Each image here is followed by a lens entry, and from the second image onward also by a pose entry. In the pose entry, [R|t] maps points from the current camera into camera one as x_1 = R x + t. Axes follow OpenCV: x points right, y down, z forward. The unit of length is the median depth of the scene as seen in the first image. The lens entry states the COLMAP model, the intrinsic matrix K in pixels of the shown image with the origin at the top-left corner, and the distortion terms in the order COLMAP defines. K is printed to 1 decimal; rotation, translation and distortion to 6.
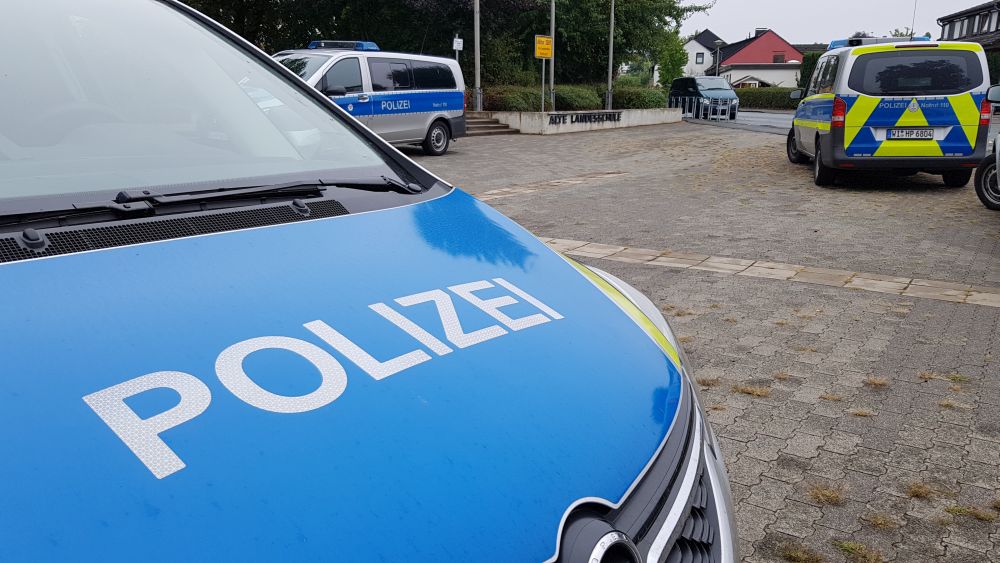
lens RADIAL K [[773.5, 0, 499.1], [0, 773.5, 300.6], [0, 0, 1]] dist [0.163903, -0.399557]
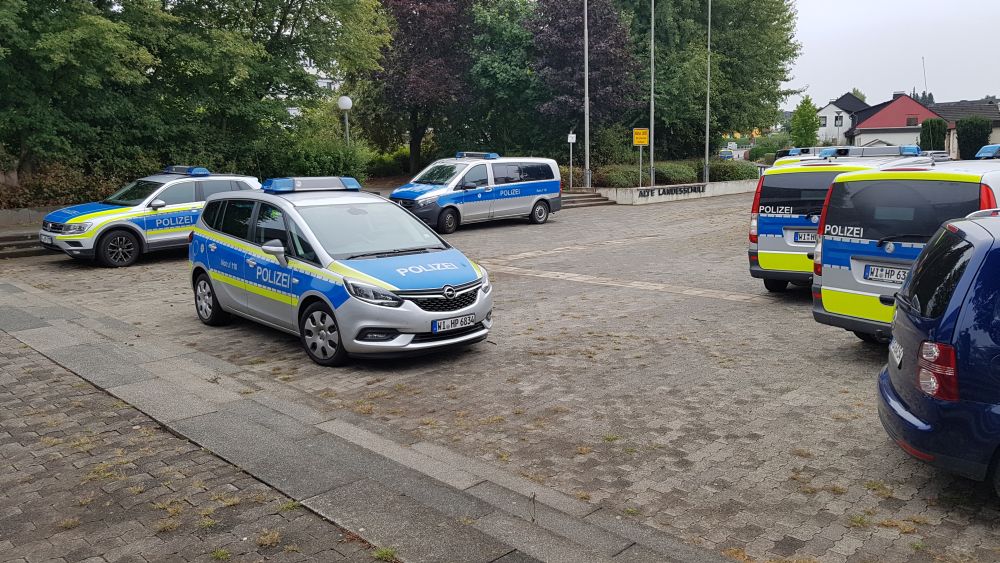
lens RADIAL K [[768.4, 0, 508.5], [0, 768.4, 284.8], [0, 0, 1]] dist [0.074796, -0.098199]
pose [[0.982567, 0.006767, -0.185783, 0.125181], [-0.023862, 0.995662, -0.089933, 0.053859], [0.184369, 0.092798, 0.978467, -0.384959]]
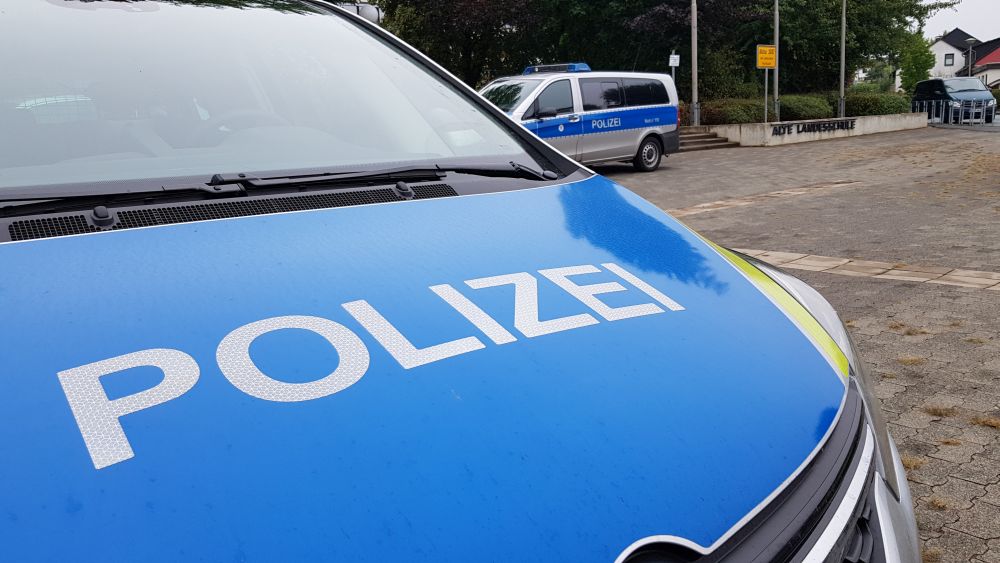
lens RADIAL K [[783.8, 0, 514.5], [0, 783.8, 282.4], [0, 0, 1]] dist [0.058160, -0.112821]
pose [[0.966721, -0.001304, -0.255829, 0.009157], [-0.011744, 0.998707, -0.049469, 0.002791], [0.255562, 0.050827, 0.965456, 0.012537]]
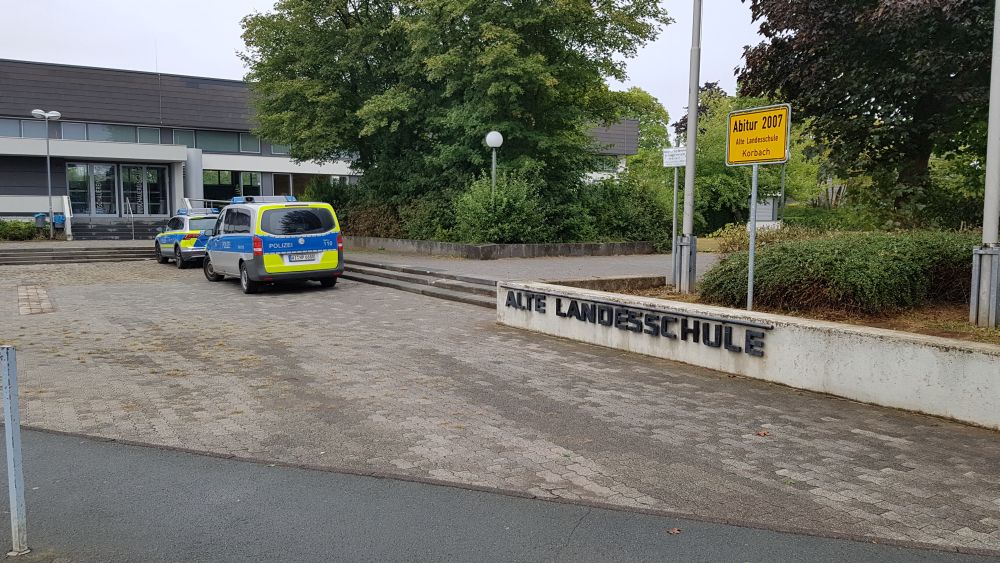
lens RADIAL K [[778.4, 0, 494.9], [0, 778.4, 283.2], [0, 0, 1]] dist [0.090818, -0.144514]
pose [[-0.411577, 0.072364, -0.908497, 0.720403], [-0.237558, 0.953865, 0.183598, -0.457375], [0.879870, 0.291385, -0.375399, 1.630219]]
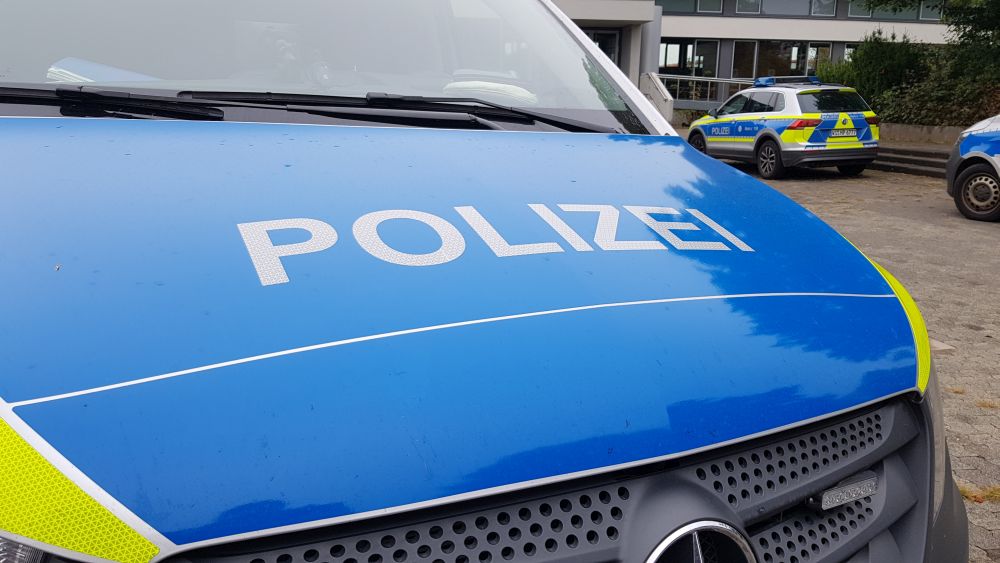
lens RADIAL K [[768.4, 0, 508.5], [0, 768.4, 284.8], [0, 0, 1]] dist [0.074796, -0.098199]
pose [[-0.713372, 0.144193, -0.685791, 0.435699], [-0.195746, 0.898651, 0.392567, -0.249273], [0.672892, 0.414287, -0.612847, 0.933816]]
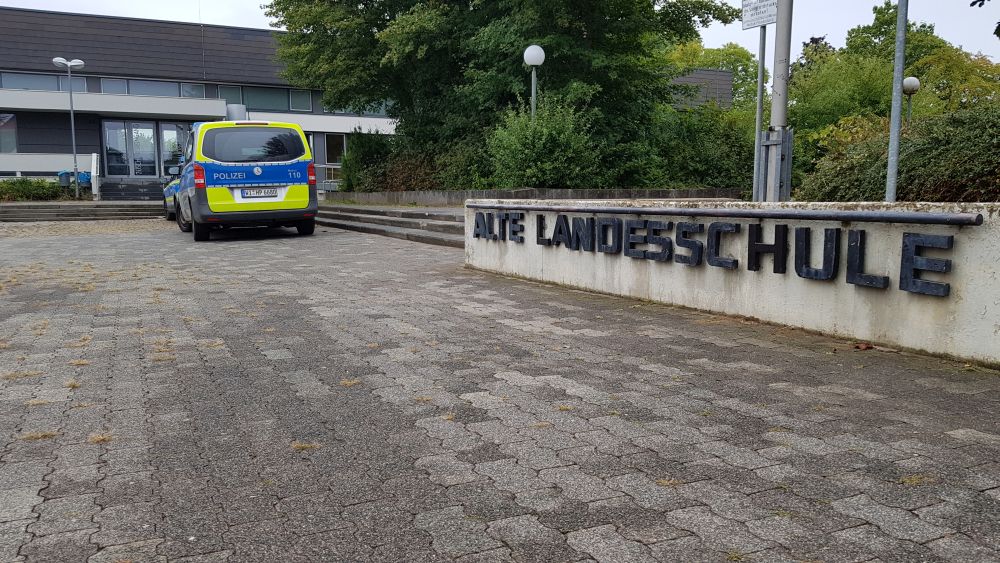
lens RADIAL K [[776.6, 0, 502.2], [0, 776.6, 295.0], [0, 0, 1]] dist [0.061239, -0.098496]
pose [[-0.508084, 0.104623, -0.854929, 0.454181], [-0.220320, 0.943785, 0.246433, -0.392906], [0.832652, 0.313567, -0.456472, 1.605263]]
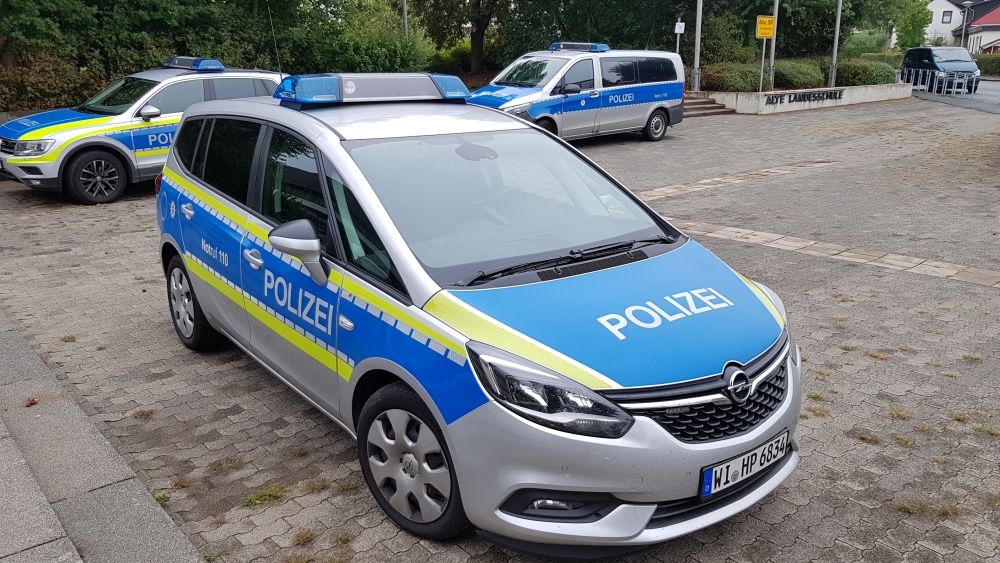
lens RADIAL K [[776.6, 0, 502.2], [0, 776.6, 295.0], [0, 0, 1]] dist [0.061239, -0.098496]
pose [[0.967004, 0.060175, -0.247551, -0.001860], [-0.050413, 0.997687, 0.045591, -0.006915], [0.249722, -0.031607, 0.967802, -0.132020]]
